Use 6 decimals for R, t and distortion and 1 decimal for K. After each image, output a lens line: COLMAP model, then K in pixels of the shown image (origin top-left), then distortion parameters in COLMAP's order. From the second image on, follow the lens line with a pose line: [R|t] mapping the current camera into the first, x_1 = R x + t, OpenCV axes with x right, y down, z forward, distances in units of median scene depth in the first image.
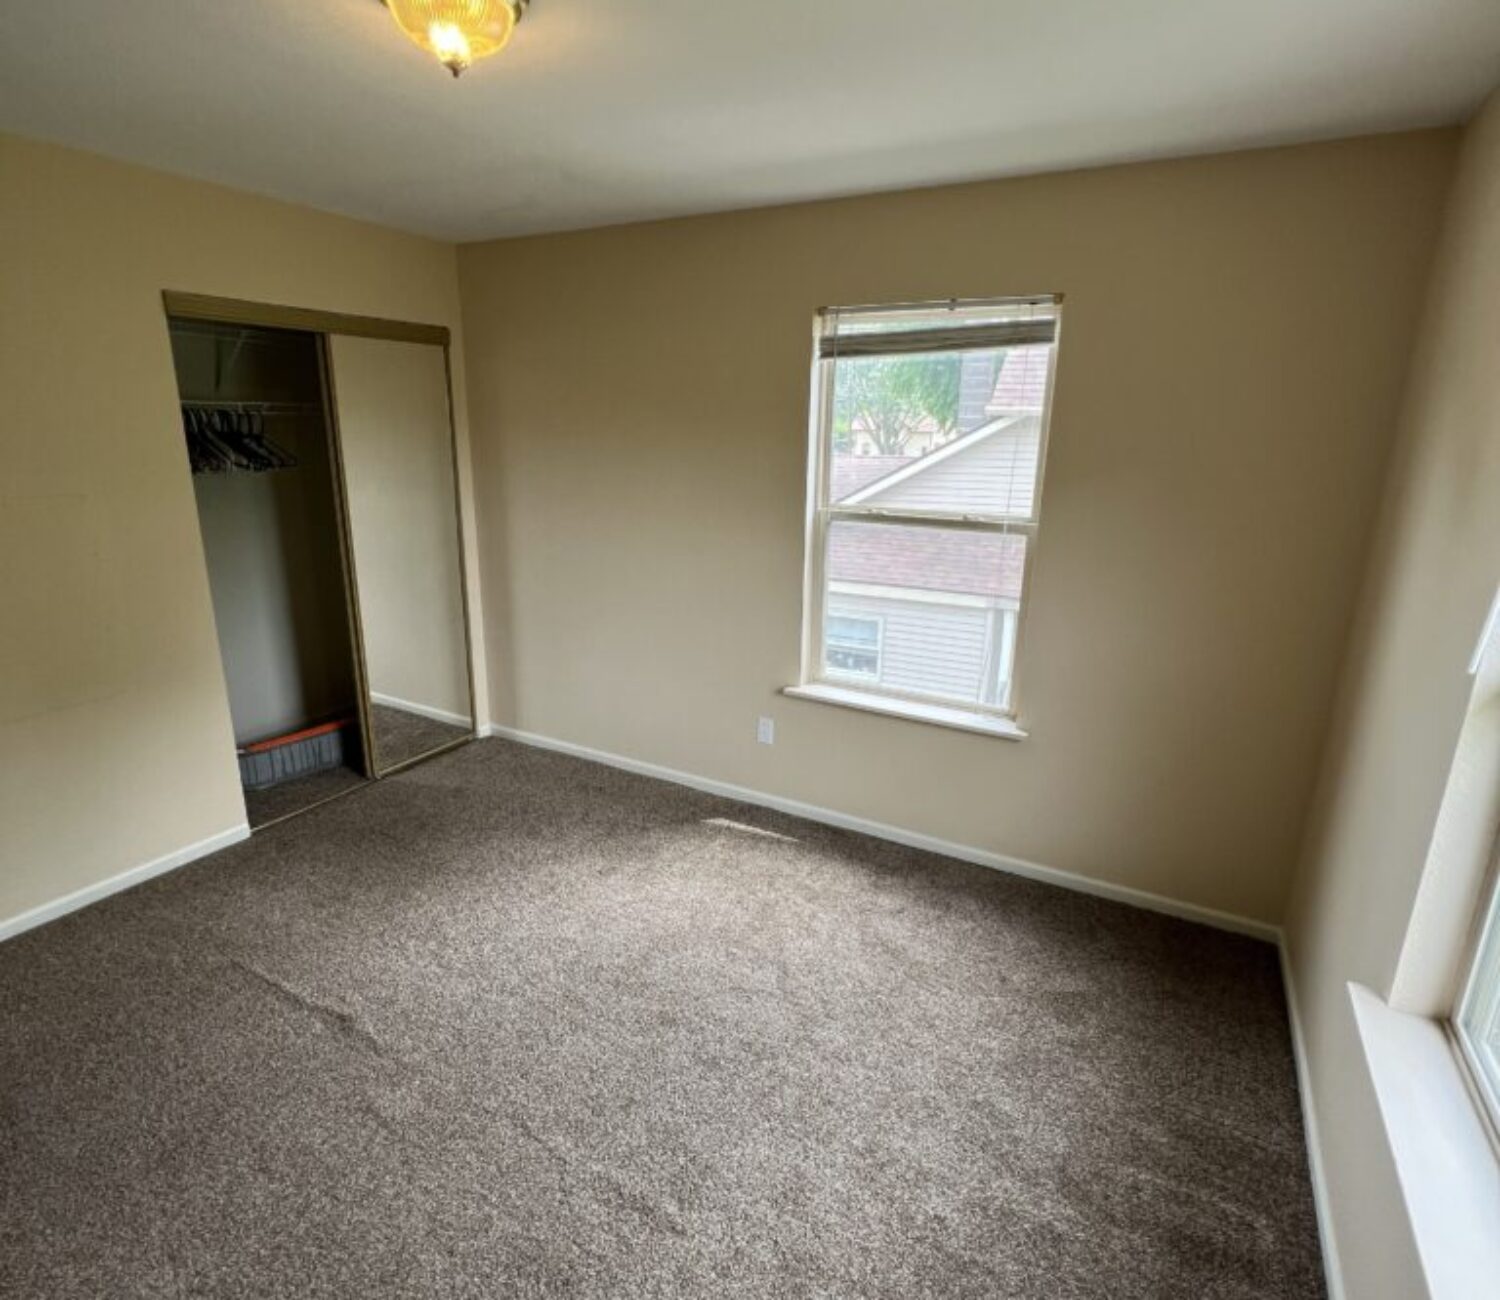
lens RADIAL K [[804.9, 0, 758.7], [0, 804.9, 639.9], [0, 0, 1]] dist [0.001629, 0.000287]
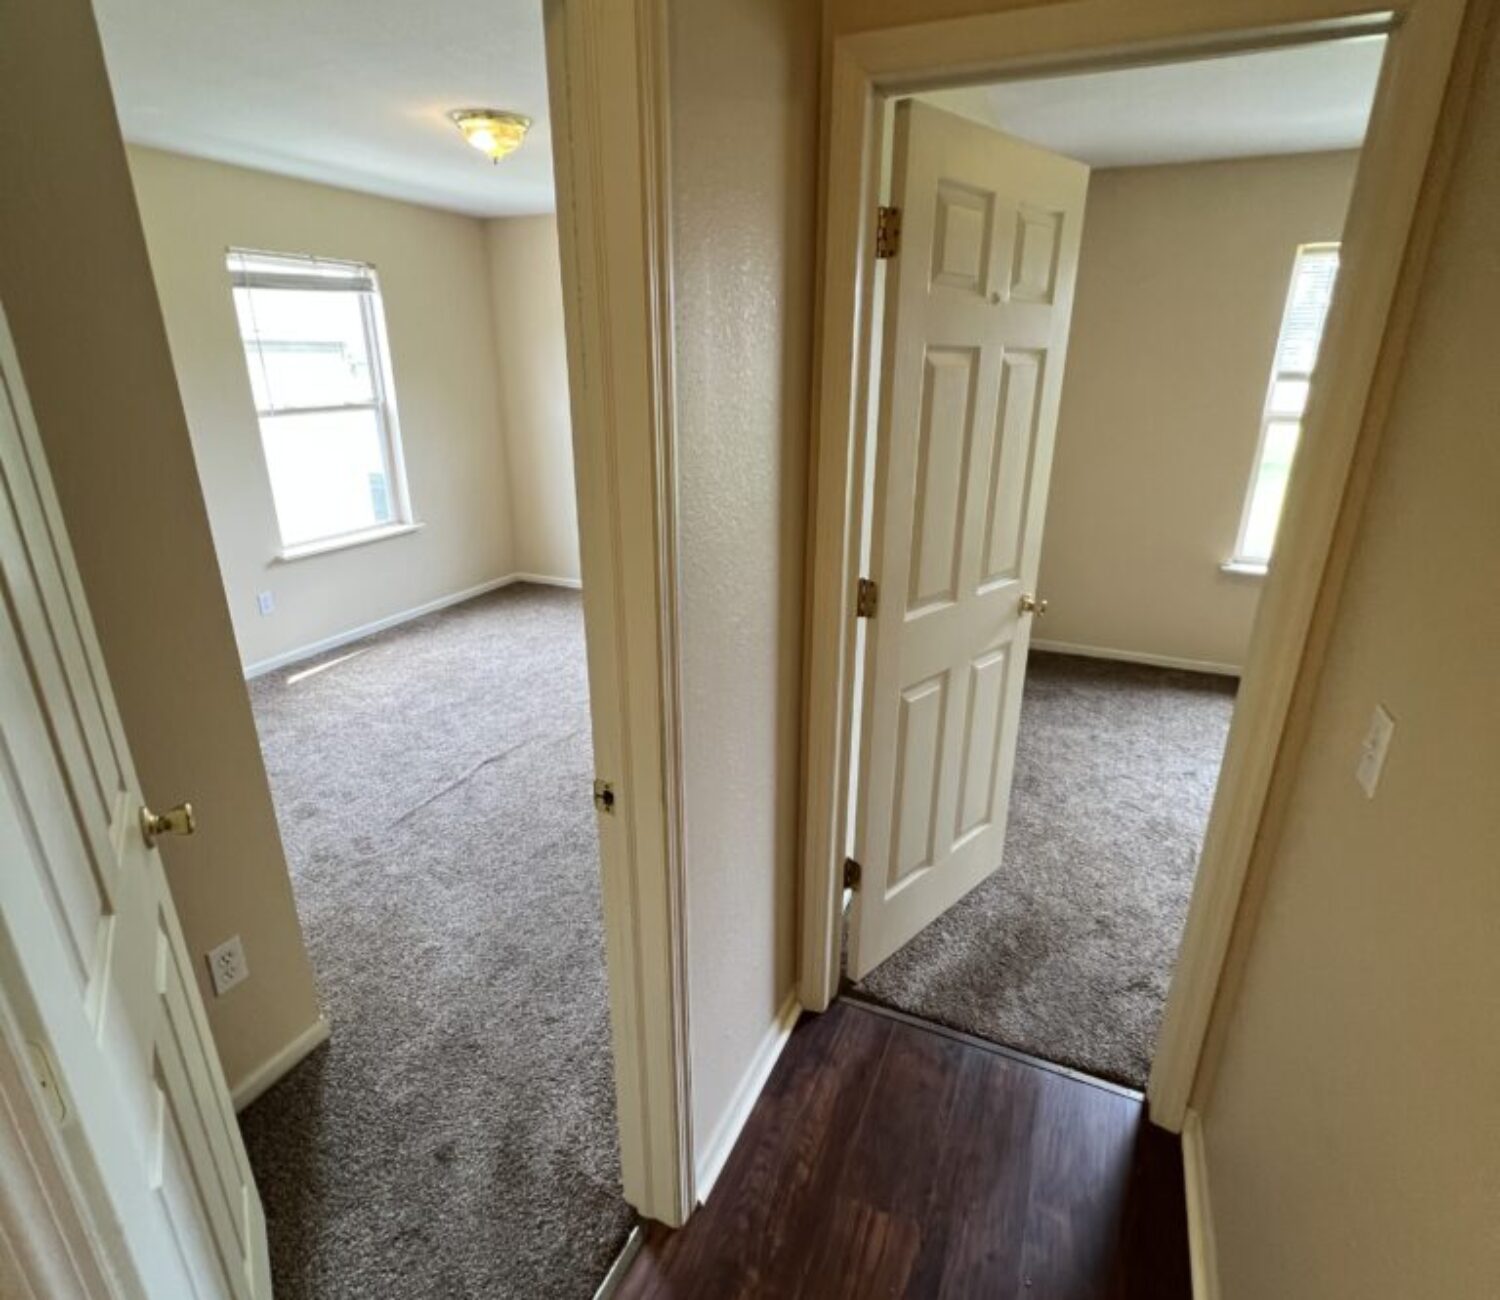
lens RADIAL K [[809.6, 0, 752.4], [0, 809.6, 642.9], [0, 0, 1]] dist [-0.003422, 0.000868]
pose [[-0.077198, -0.353741, 0.932152, -1.416198], [0.253780, 0.897176, 0.361485, -0.102931], [-0.964176, 0.264468, 0.020513, 0.342472]]
